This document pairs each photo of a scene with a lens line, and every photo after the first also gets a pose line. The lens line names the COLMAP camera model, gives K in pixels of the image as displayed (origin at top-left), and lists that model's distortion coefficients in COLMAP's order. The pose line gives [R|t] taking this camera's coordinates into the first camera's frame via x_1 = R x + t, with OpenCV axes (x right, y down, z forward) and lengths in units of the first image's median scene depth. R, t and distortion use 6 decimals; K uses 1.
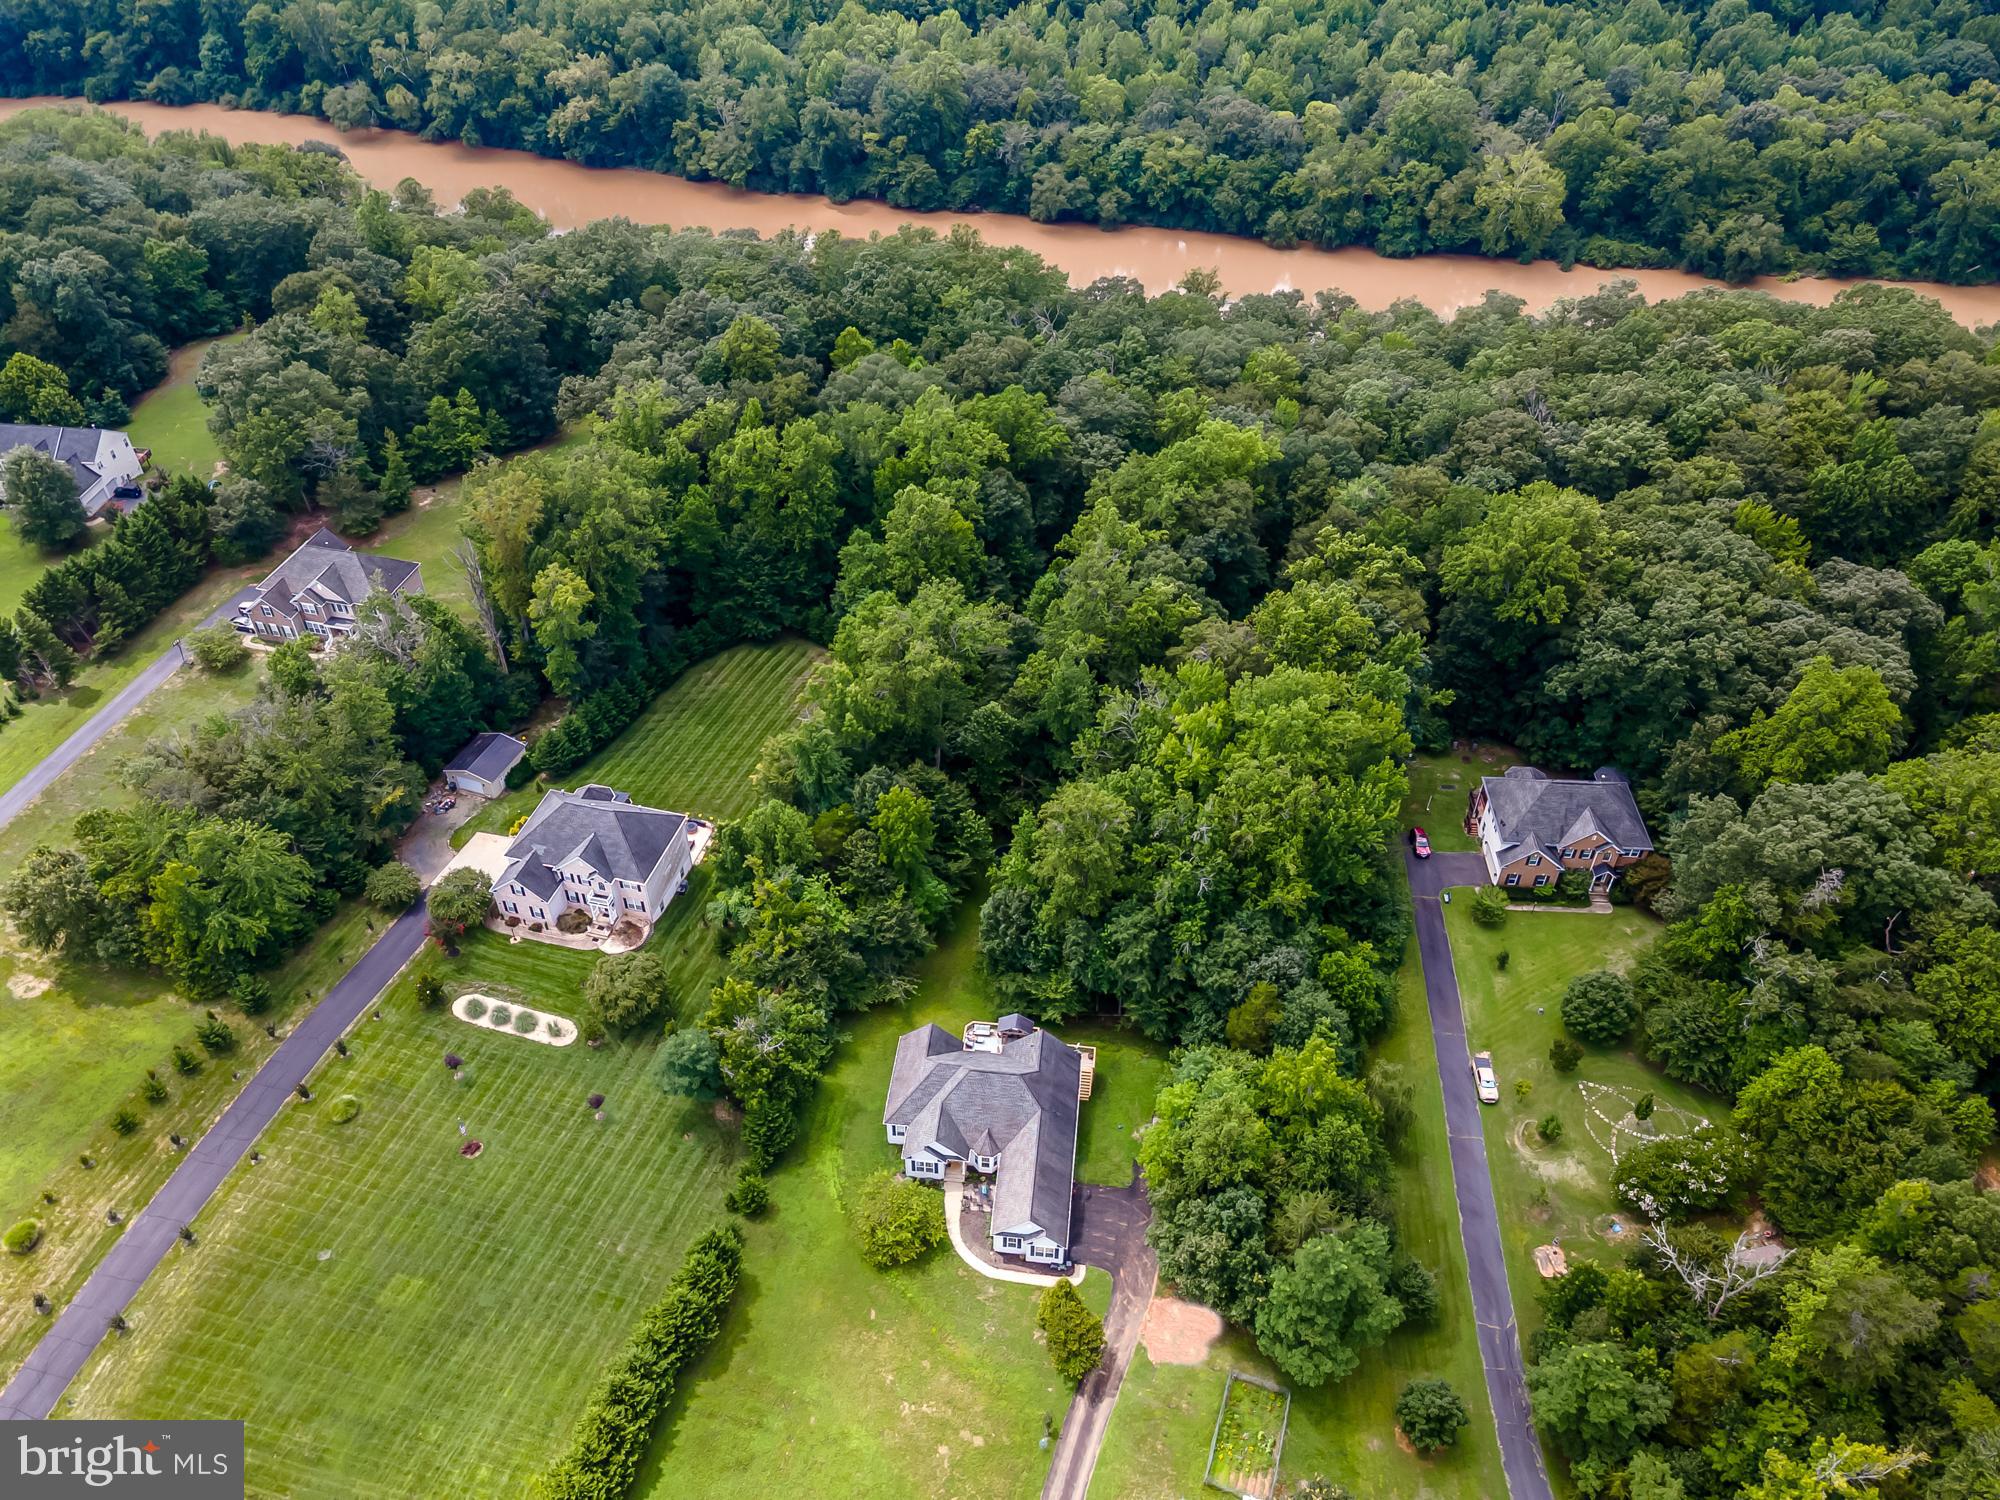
lens RADIAL K [[1428.8, 0, 1000.0], [0, 1428.8, 750.0], [0, 0, 1]] dist [0.003125, 0.070376]
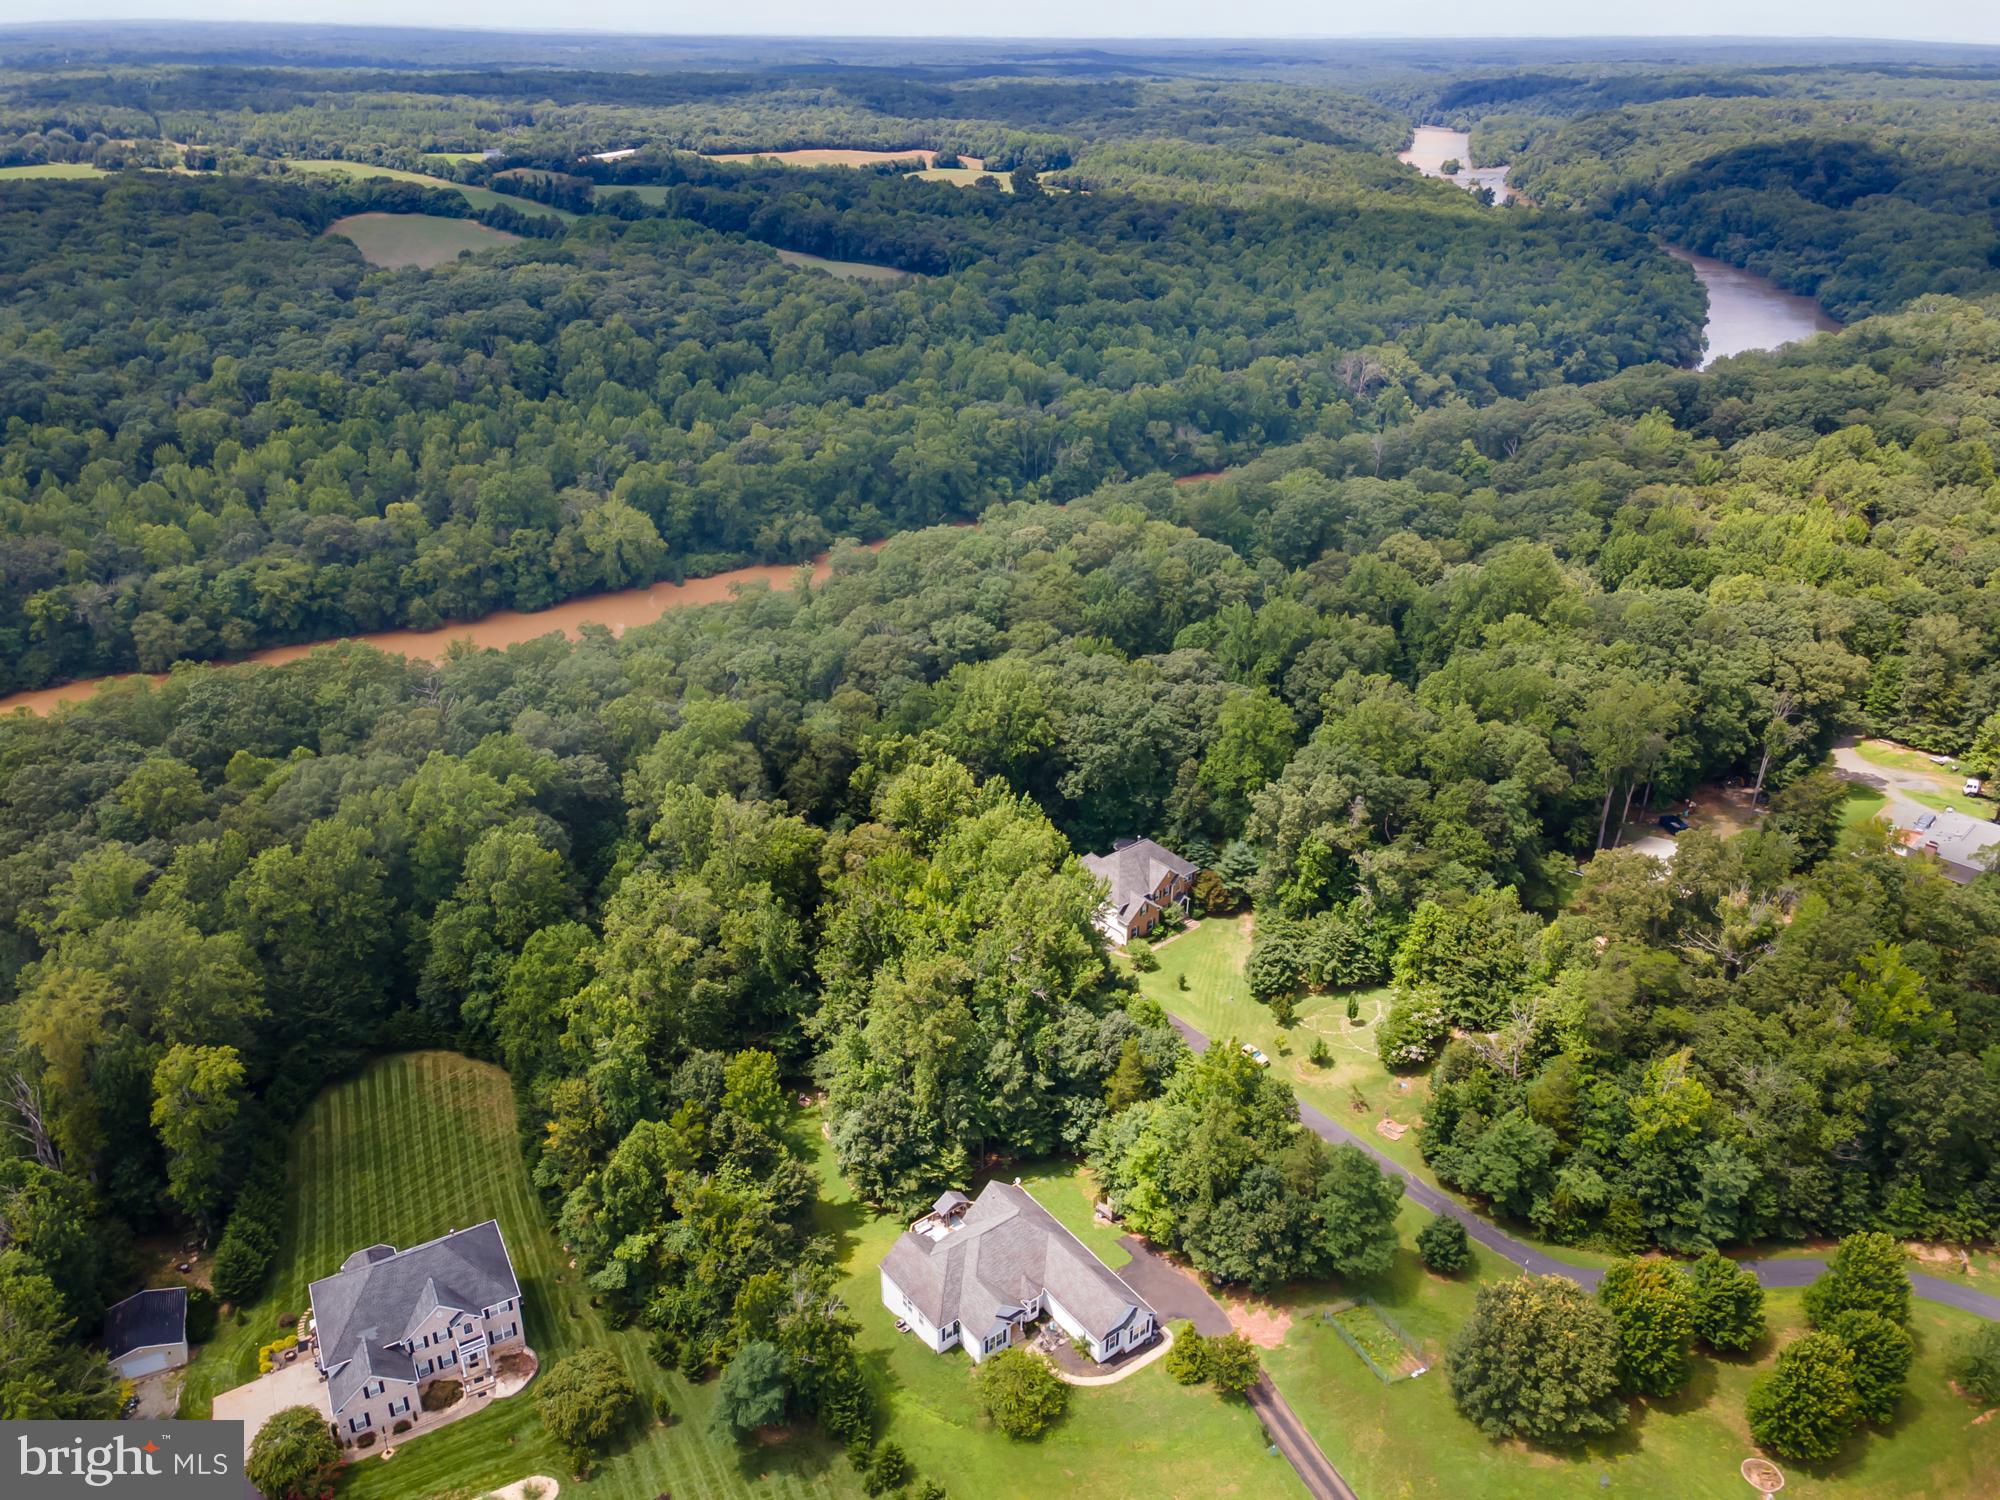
lens RADIAL K [[1428.8, 0, 1000.0], [0, 1428.8, 750.0], [0, 0, 1]] dist [0.003125, 0.070376]
pose [[0.729371, -0.307030, 0.611352, -0.460500], [0.451431, 0.887458, -0.092884, 0.012132], [-0.514031, 0.343730, 0.785889, 0.045117]]
